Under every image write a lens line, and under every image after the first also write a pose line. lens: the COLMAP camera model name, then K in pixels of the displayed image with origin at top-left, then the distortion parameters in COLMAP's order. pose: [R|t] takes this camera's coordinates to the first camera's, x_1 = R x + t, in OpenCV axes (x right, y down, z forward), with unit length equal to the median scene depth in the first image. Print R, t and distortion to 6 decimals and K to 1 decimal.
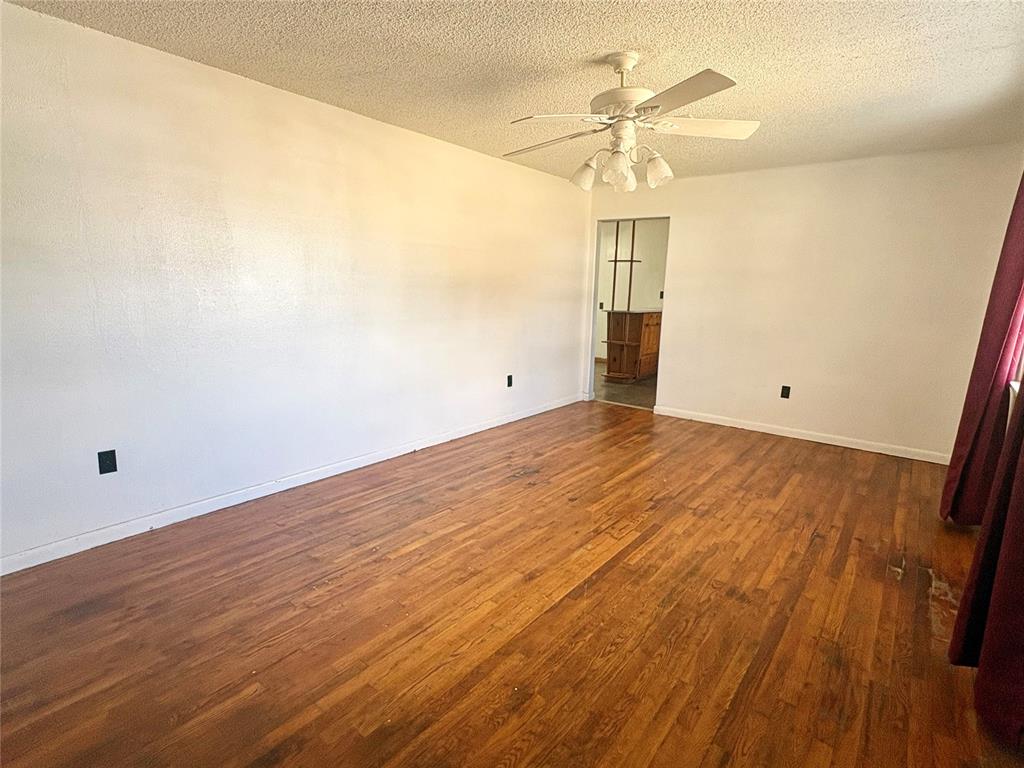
lens RADIAL K [[519.6, 0, 509.9], [0, 519.6, 383.3], [0, 0, 1]] dist [-0.003650, -0.000149]
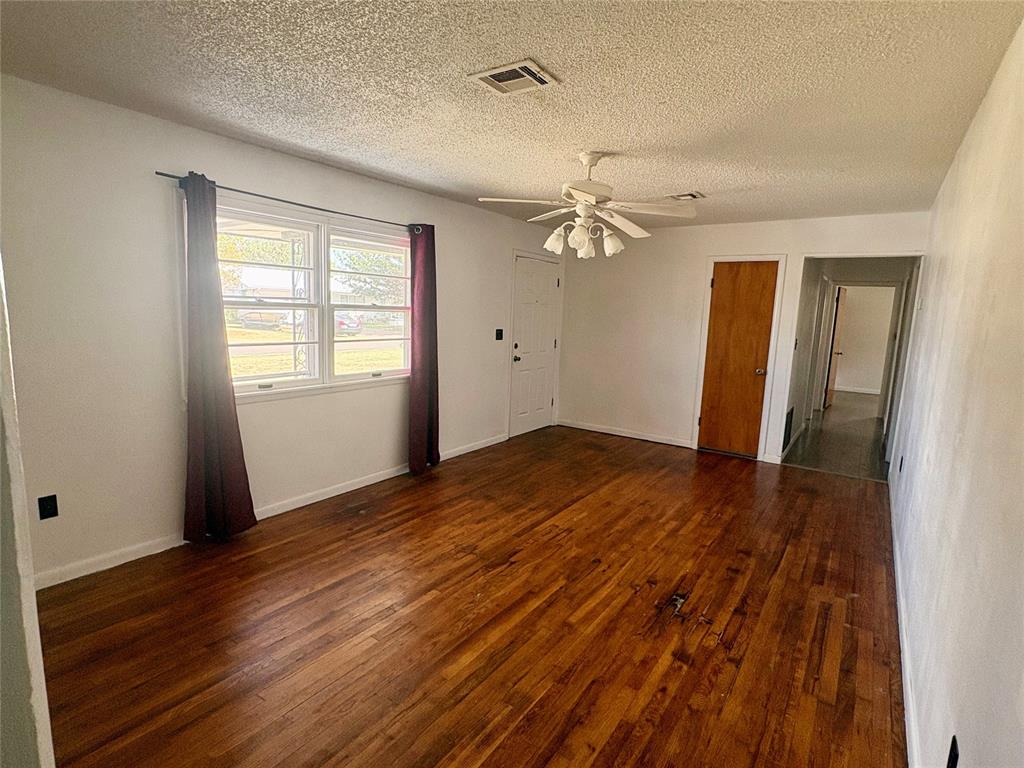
lens RADIAL K [[519.6, 0, 512.2], [0, 519.6, 384.2], [0, 0, 1]] dist [-0.003650, -0.000149]
pose [[-0.996212, -0.045711, -0.073969, 0.334184], [-0.067326, 0.943838, 0.323476, -0.343193], [0.055028, 0.327230, -0.943341, 1.662742]]
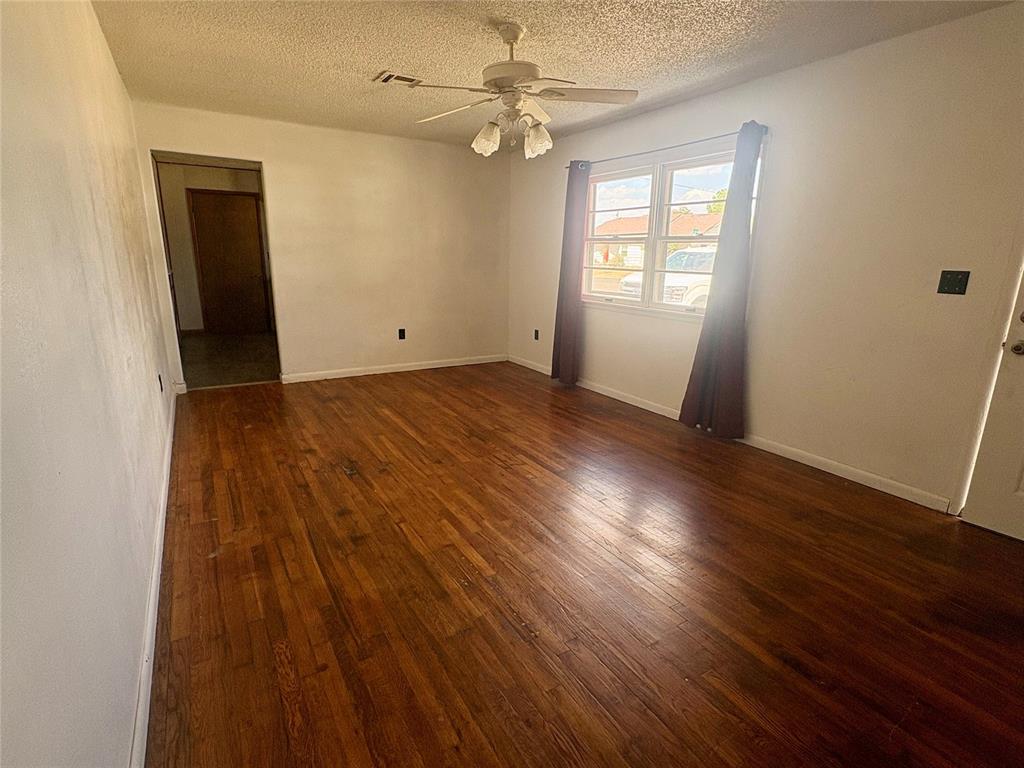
lens RADIAL K [[519.6, 0, 511.6], [0, 519.6, 384.1], [0, 0, 1]] dist [-0.003650, -0.000149]
pose [[0.345841, -0.244578, 0.905856, -0.657223], [0.166447, 0.966110, 0.197300, -0.088749], [-0.923412, 0.082543, 0.374830, 0.457006]]
